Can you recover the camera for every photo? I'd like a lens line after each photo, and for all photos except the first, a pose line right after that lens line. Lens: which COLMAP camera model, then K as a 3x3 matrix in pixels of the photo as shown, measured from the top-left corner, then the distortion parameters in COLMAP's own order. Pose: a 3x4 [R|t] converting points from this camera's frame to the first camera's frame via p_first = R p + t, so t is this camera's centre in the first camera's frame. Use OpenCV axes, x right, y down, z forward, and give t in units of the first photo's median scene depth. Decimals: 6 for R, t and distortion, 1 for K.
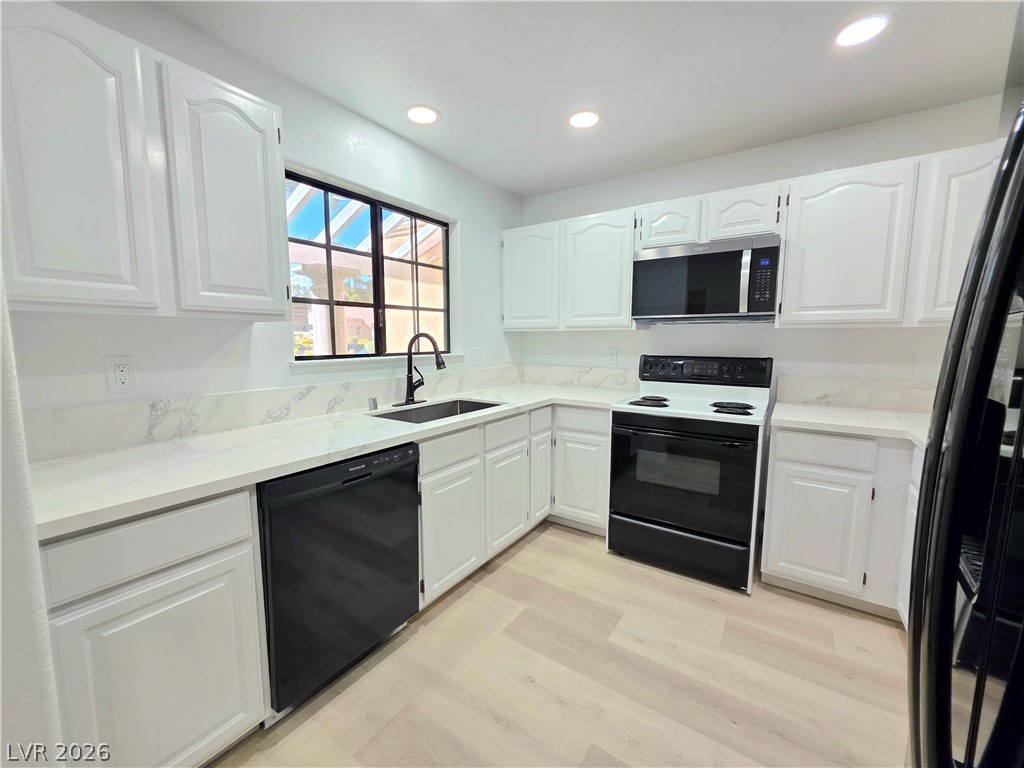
lens RADIAL K [[412.4, 0, 509.2], [0, 412.4, 383.5], [0, 0, 1]] dist [0.000693, 0.000261]
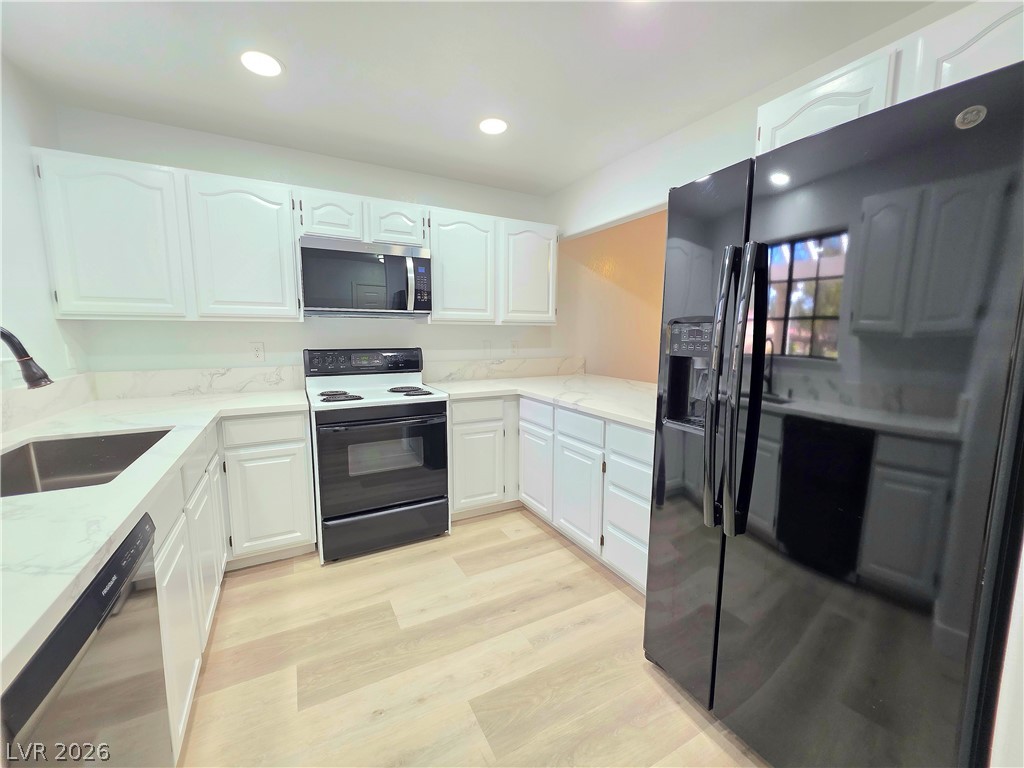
lens RADIAL K [[412.4, 0, 509.2], [0, 412.4, 383.5], [0, 0, 1]] dist [0.000693, 0.000261]
pose [[0.459665, -0.107619, 0.881548, -0.360054], [0.093568, 0.992975, 0.072433, -0.020973], [-0.883150, 0.049190, 0.466505, 0.201101]]
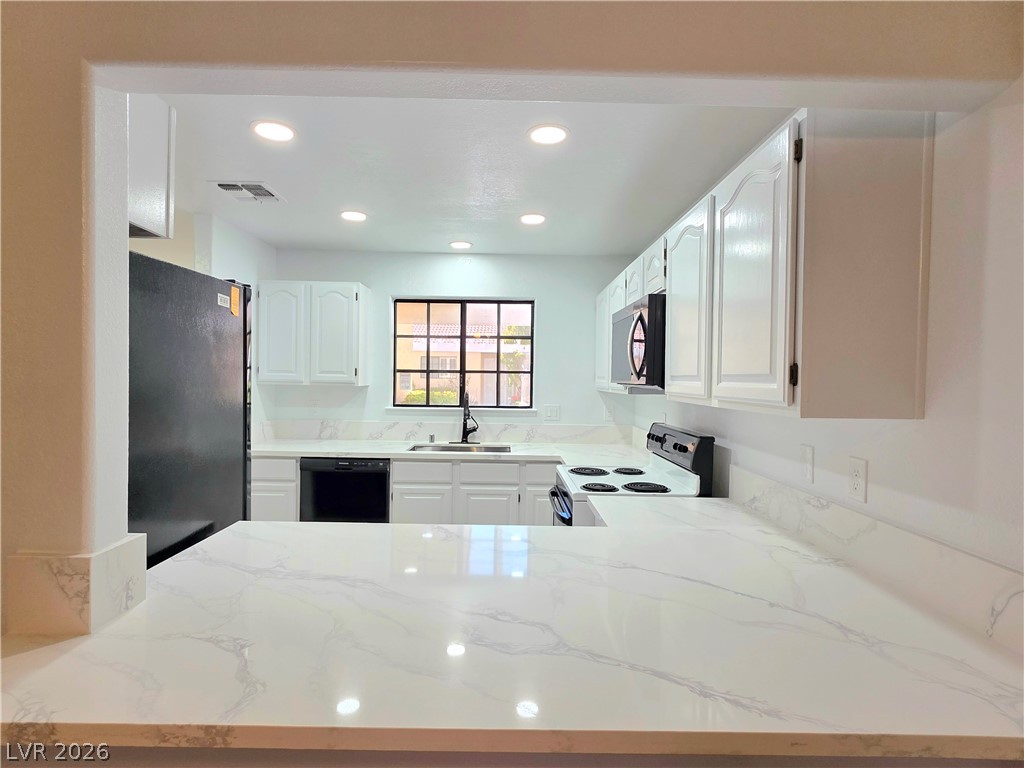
lens RADIAL K [[515.9, 0, 508.1], [0, 515.9, 386.6], [0, 0, 1]] dist [-0.000031, -0.000052]
pose [[0.565716, 0.022086, -0.824304, 1.290316], [-0.104612, 0.993487, -0.045176, -0.078188], [0.817938, 0.111788, 0.564342, 0.144856]]
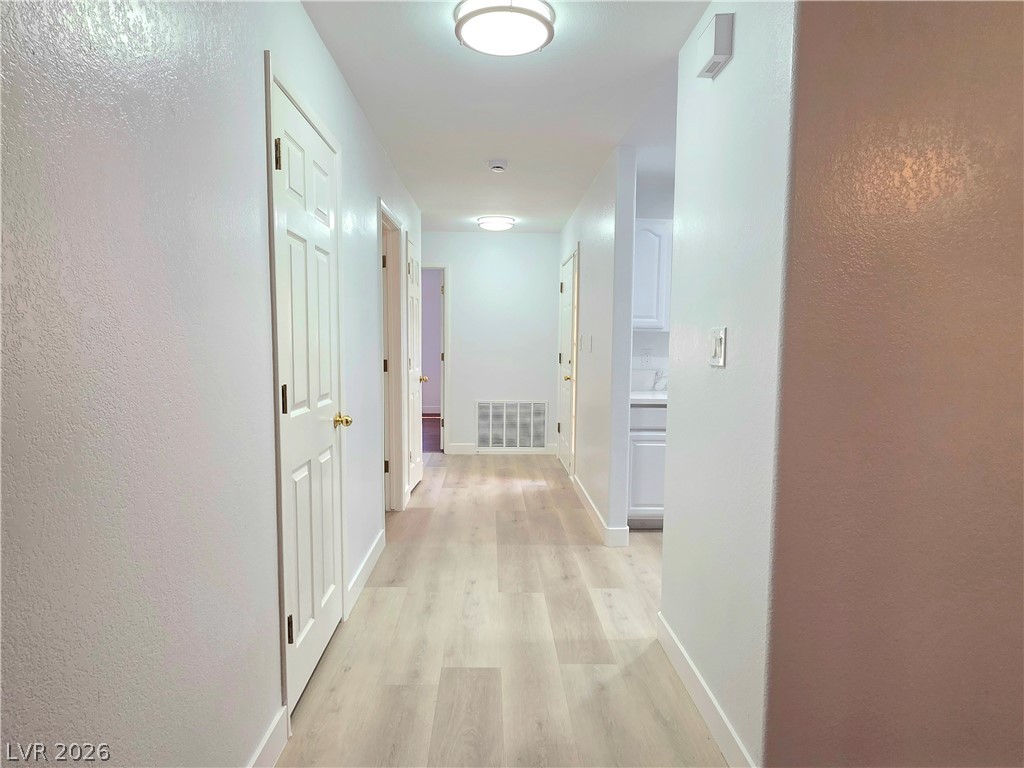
lens RADIAL K [[619.8, 0, 510.4], [0, 619.8, 397.3], [0, 0, 1]] dist [0.000416, 0.000109]
pose [[0.591494, 0.073511, -0.802951, 0.794633], [-0.095263, 0.995232, 0.020939, 0.115369], [0.800662, 0.064106, 0.595677, -0.939993]]
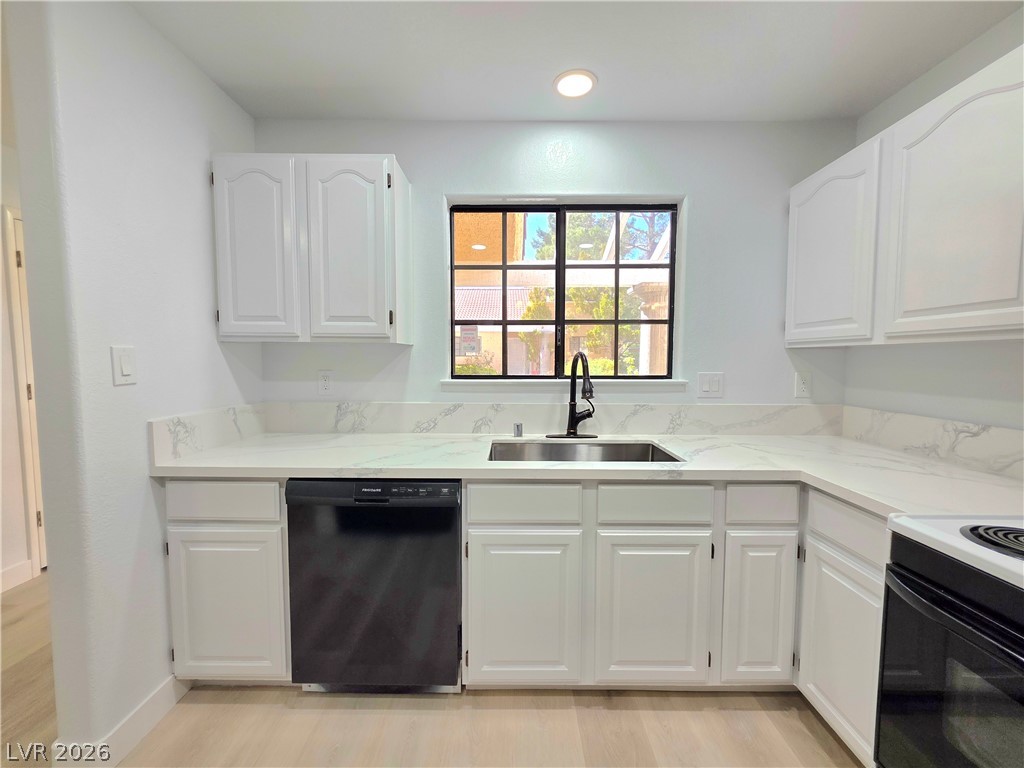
lens RADIAL K [[412.4, 0, 509.2], [0, 412.4, 383.5], [0, 0, 1]] dist [0.000693, 0.000261]
pose [[0.557588, 0.052174, -0.828477, 0.385420], [-0.092743, 0.995690, 0.000286, -0.049022], [0.824921, 0.076676, 0.560023, 0.444002]]
